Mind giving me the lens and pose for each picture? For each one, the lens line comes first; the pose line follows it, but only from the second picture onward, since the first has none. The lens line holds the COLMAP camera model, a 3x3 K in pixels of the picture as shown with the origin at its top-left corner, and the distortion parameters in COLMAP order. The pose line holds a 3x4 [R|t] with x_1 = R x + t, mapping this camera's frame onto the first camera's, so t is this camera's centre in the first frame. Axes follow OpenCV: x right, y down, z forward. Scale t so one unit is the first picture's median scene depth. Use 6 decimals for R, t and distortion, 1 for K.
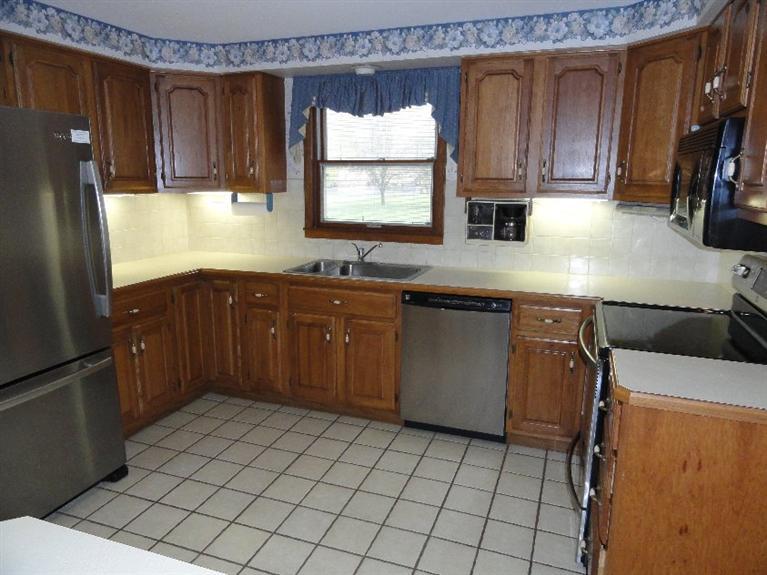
lens RADIAL K [[538.3, 0, 383.5], [0, 538.3, 287.5], [0, 0, 1]] dist [0.003055, 0.004203]
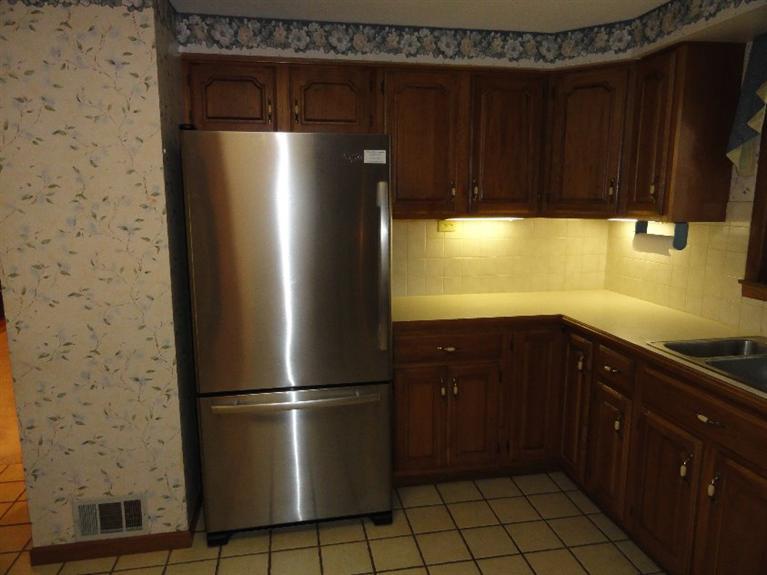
lens RADIAL K [[523.7, 0, 383.5], [0, 523.7, 287.5], [0, 0, 1]] dist [0.002691, -0.002308]
pose [[0.515638, 0.138045, -0.845613, 0.179916], [-0.170617, 0.983713, 0.056552, -0.079586], [0.839647, 0.115115, 0.530793, 0.404389]]
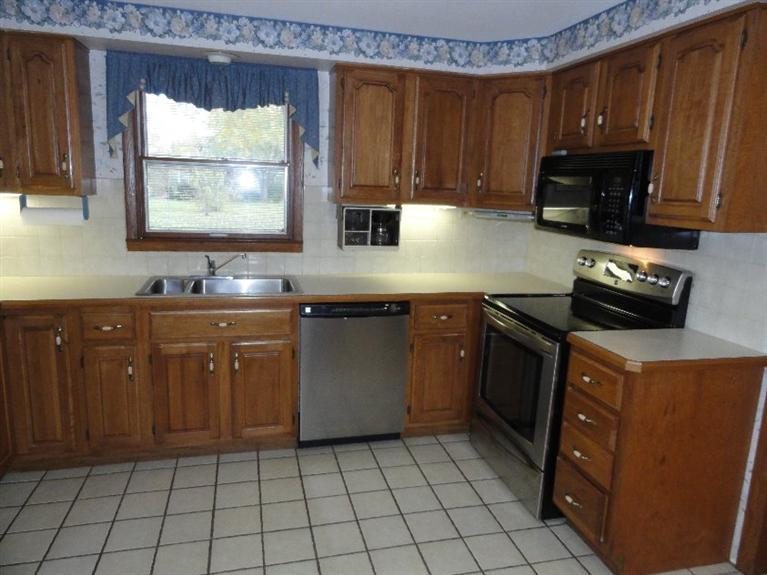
lens RADIAL K [[541.7, 0, 383.5], [0, 541.7, 287.5], [0, 0, 1]] dist [0.005769, 0.004829]
pose [[0.820711, -0.083246, 0.565246, -0.354360], [0.084041, 0.996157, 0.024684, -0.031444], [-0.565129, 0.027246, 0.824553, 0.134059]]
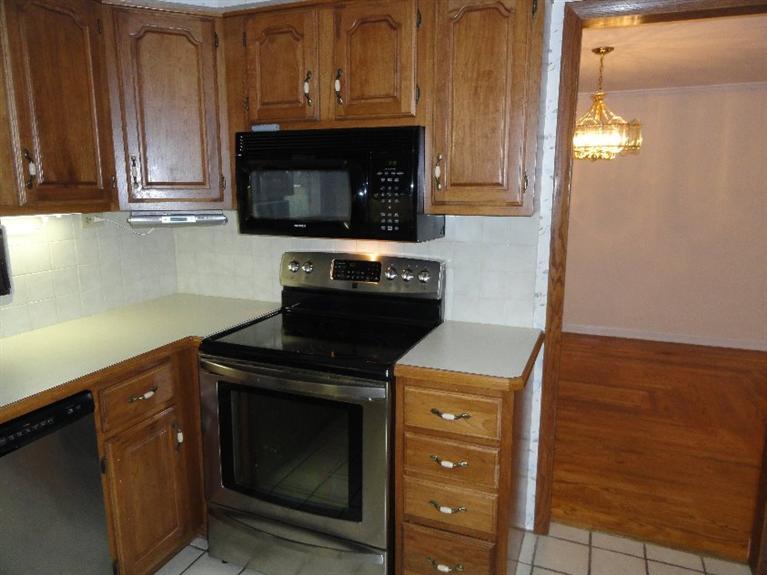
lens RADIAL K [[538.3, 0, 383.5], [0, 538.3, 287.5], [0, 0, 1]] dist [0.003055, 0.004203]
pose [[0.027549, -0.194707, 0.980474, -0.268636], [0.203437, 0.961412, 0.185205, -0.111144], [-0.978700, 0.194362, 0.066096, 0.552681]]
